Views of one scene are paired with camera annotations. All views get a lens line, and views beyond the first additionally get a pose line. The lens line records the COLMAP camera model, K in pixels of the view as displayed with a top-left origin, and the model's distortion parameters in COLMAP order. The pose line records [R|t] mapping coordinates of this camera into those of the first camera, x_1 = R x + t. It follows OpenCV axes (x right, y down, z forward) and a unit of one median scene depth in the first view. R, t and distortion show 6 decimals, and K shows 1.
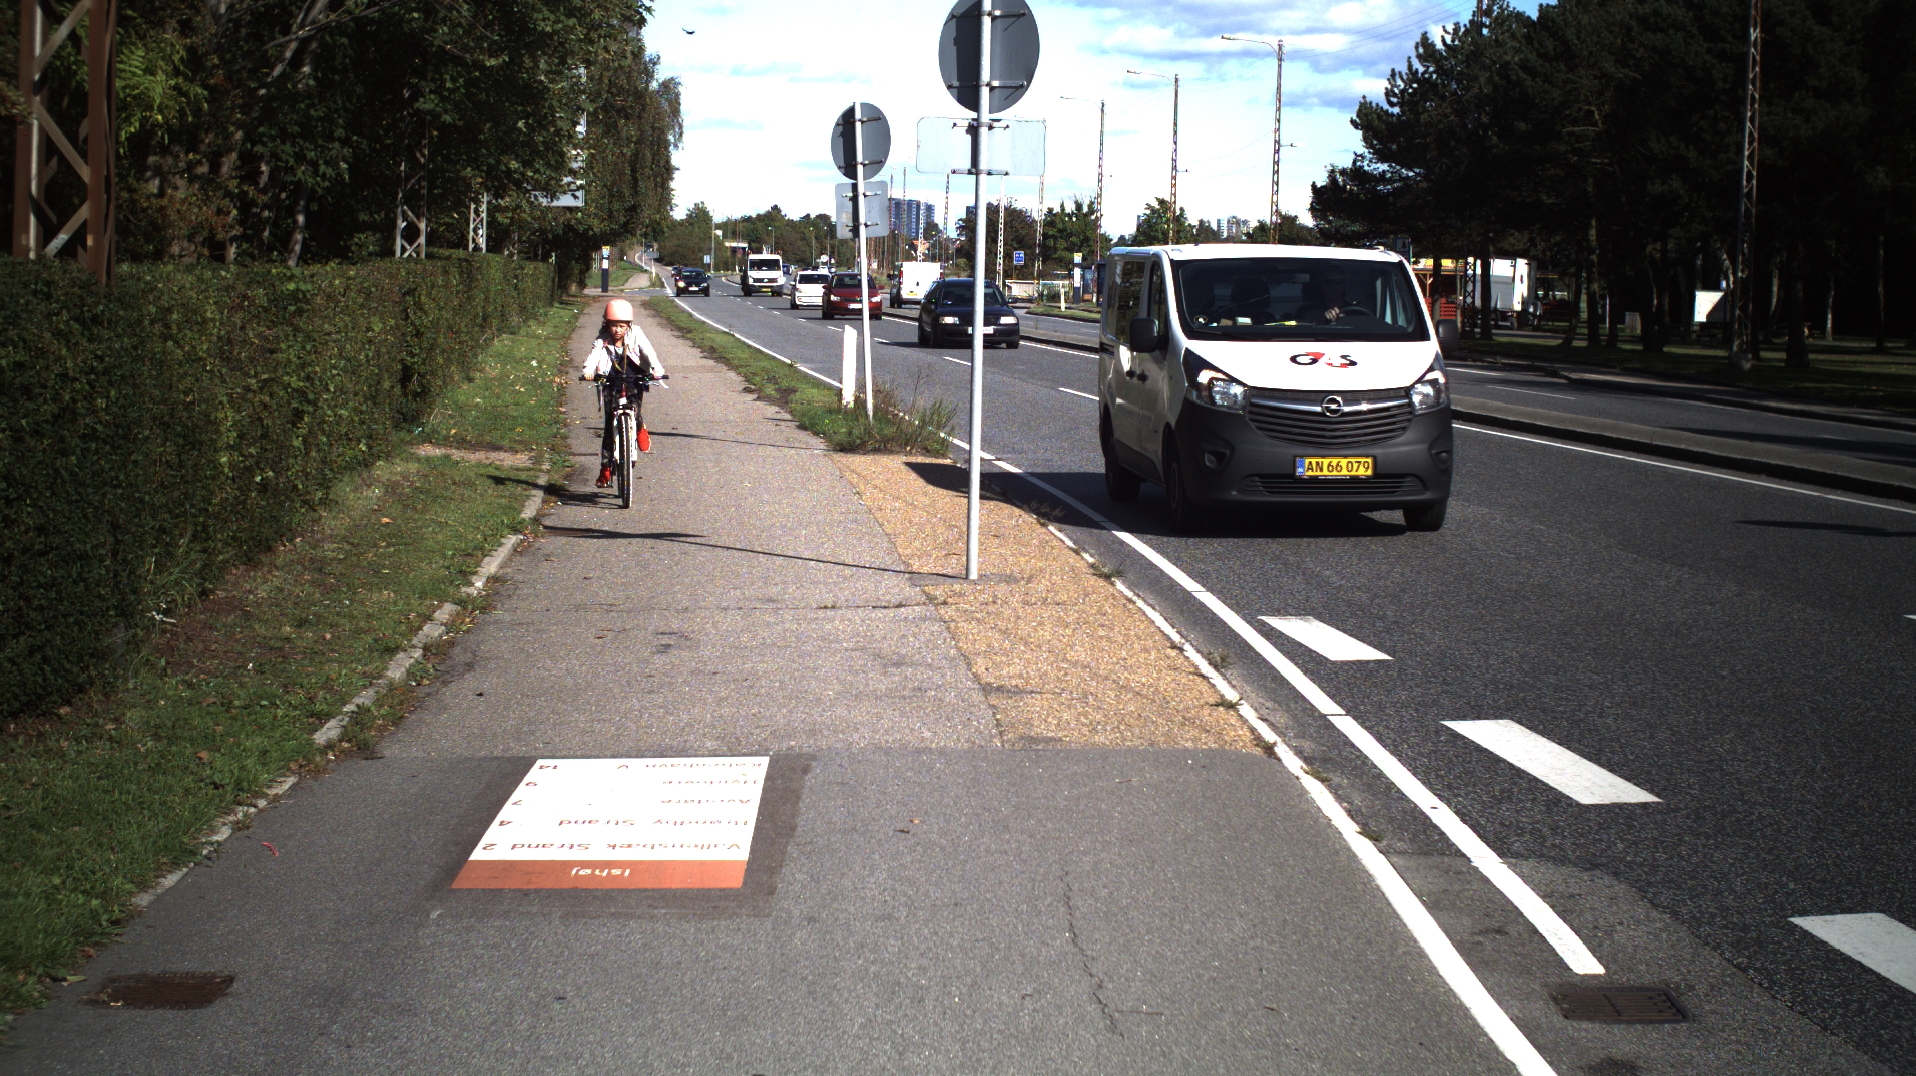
lens RADIAL K [[3360.2, 0, 958.0], [0, 3360.2, 538.0], [0, 0, 1]] dist [-0.290462, 0.189156]
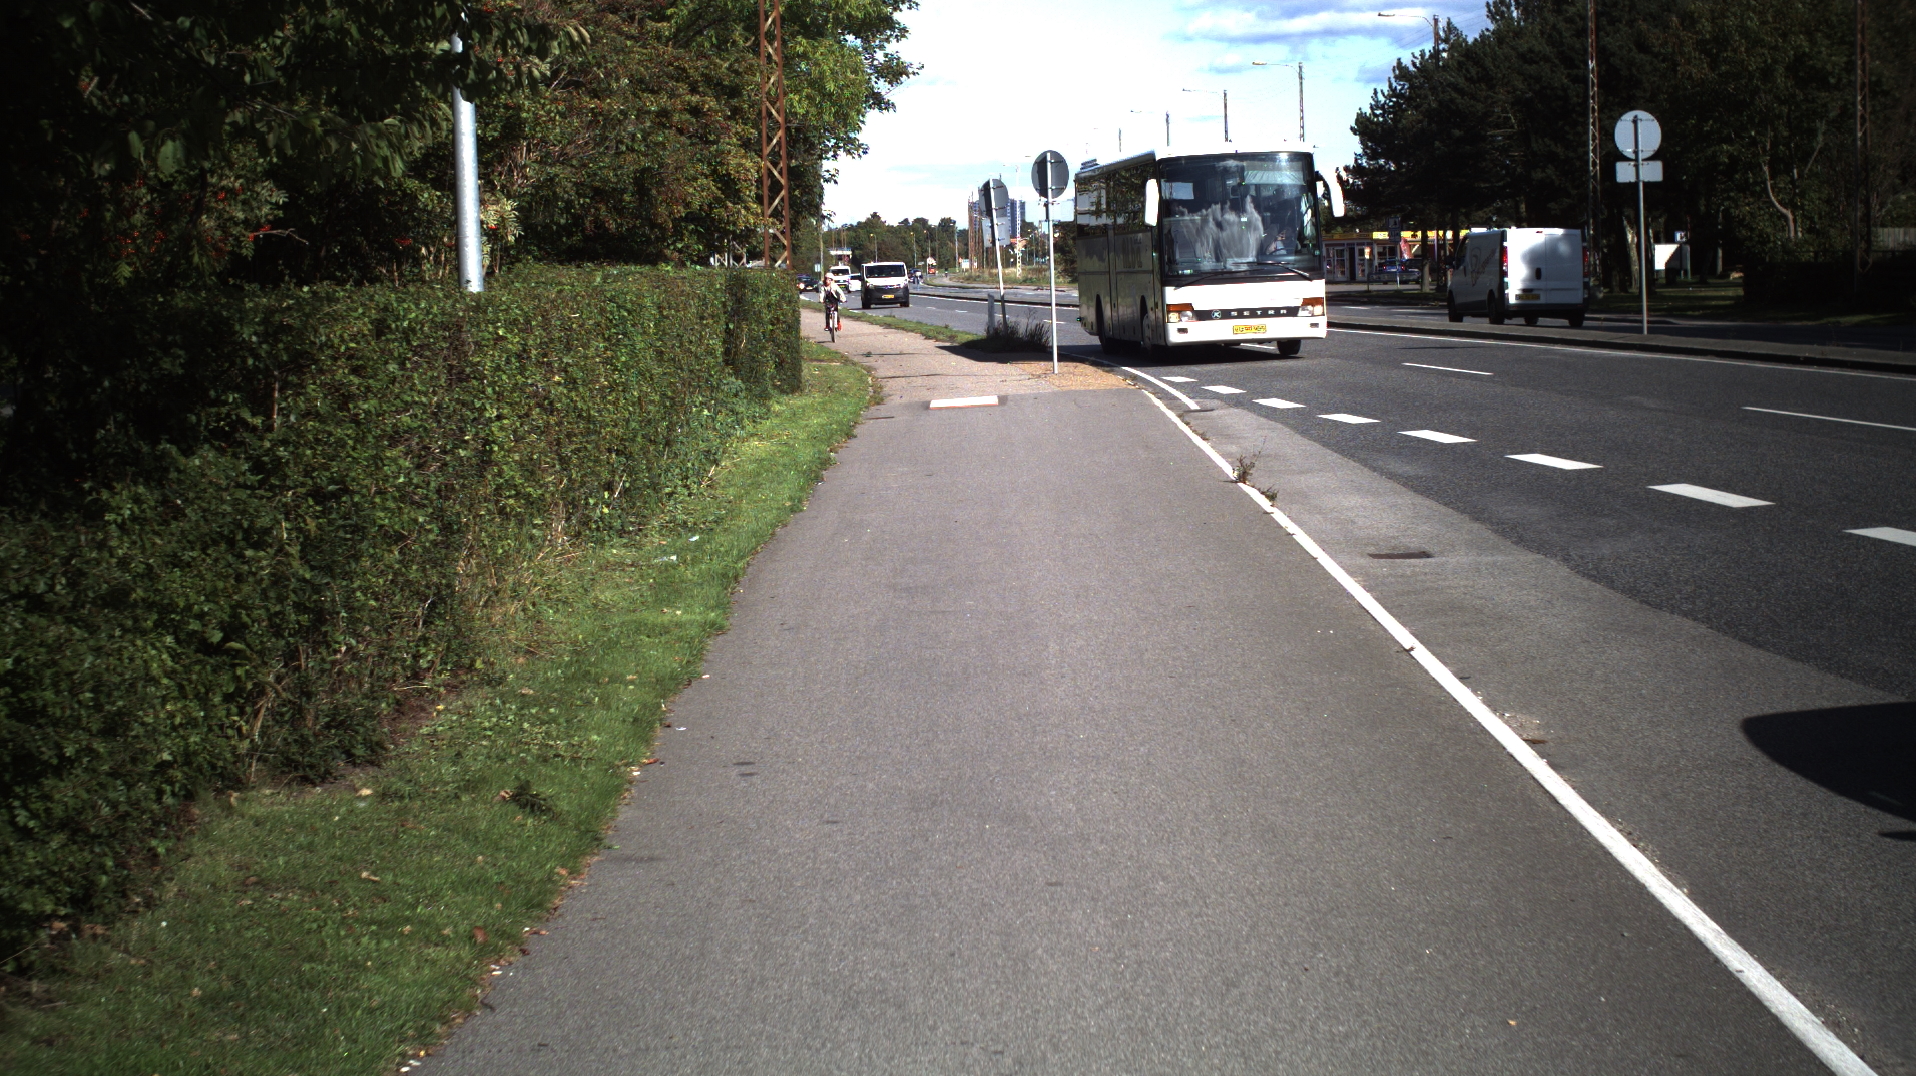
lens RADIAL K [[3360.2, 0, 958.0], [0, 3360.2, 538.0], [0, 0, 1]] dist [-0.290462, 0.189156]
pose [[0.997807, -0.057020, -0.033623, 0.001969], [0.057040, 0.998372, -0.000358, 0.030297], [0.033589, -0.001561, 0.999435, -0.362272]]
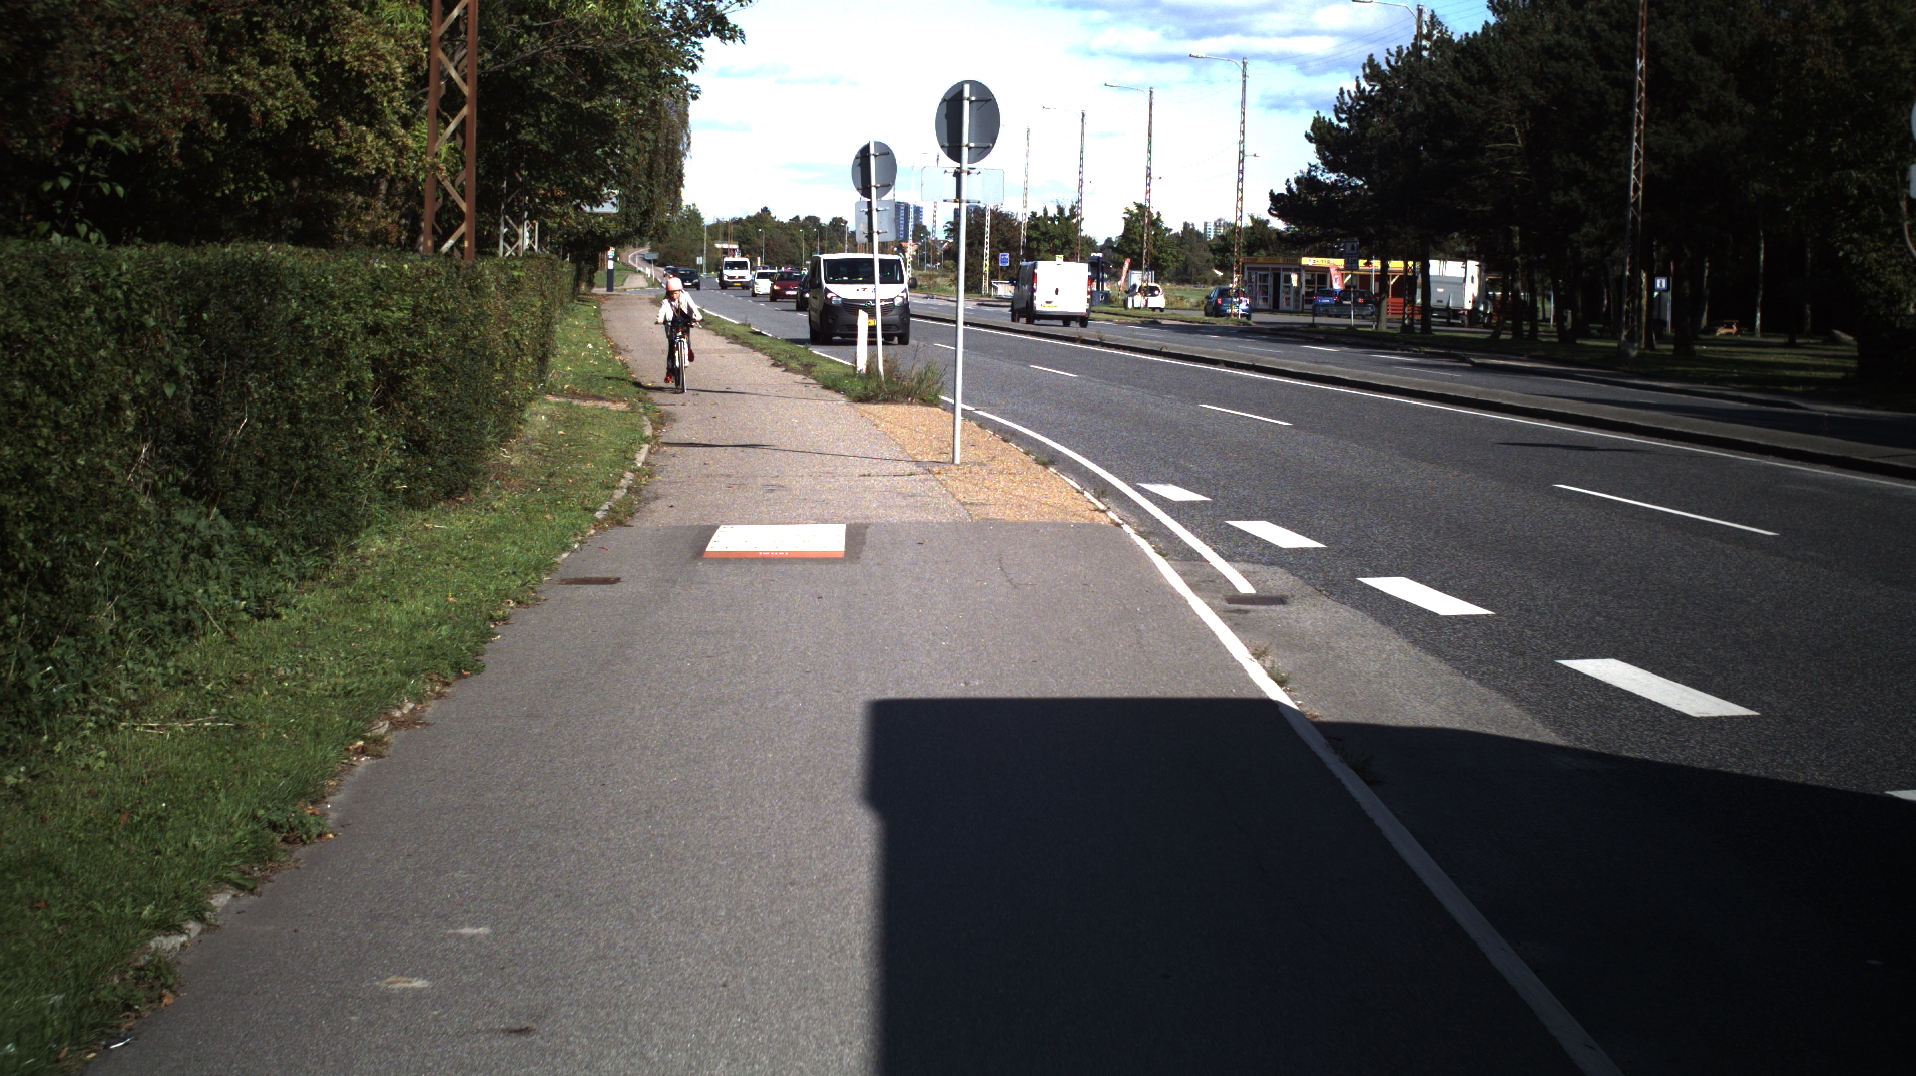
lens RADIAL K [[3360.2, 0, 958.0], [0, 3360.2, 538.0], [0, 0, 1]] dist [-0.290462, 0.189156]
pose [[0.999992, 0.001548, 0.003808, -0.000191], [-0.001546, 0.999999, -0.000564, 0.010465], [-0.003809, 0.000558, 0.999993, -0.121256]]
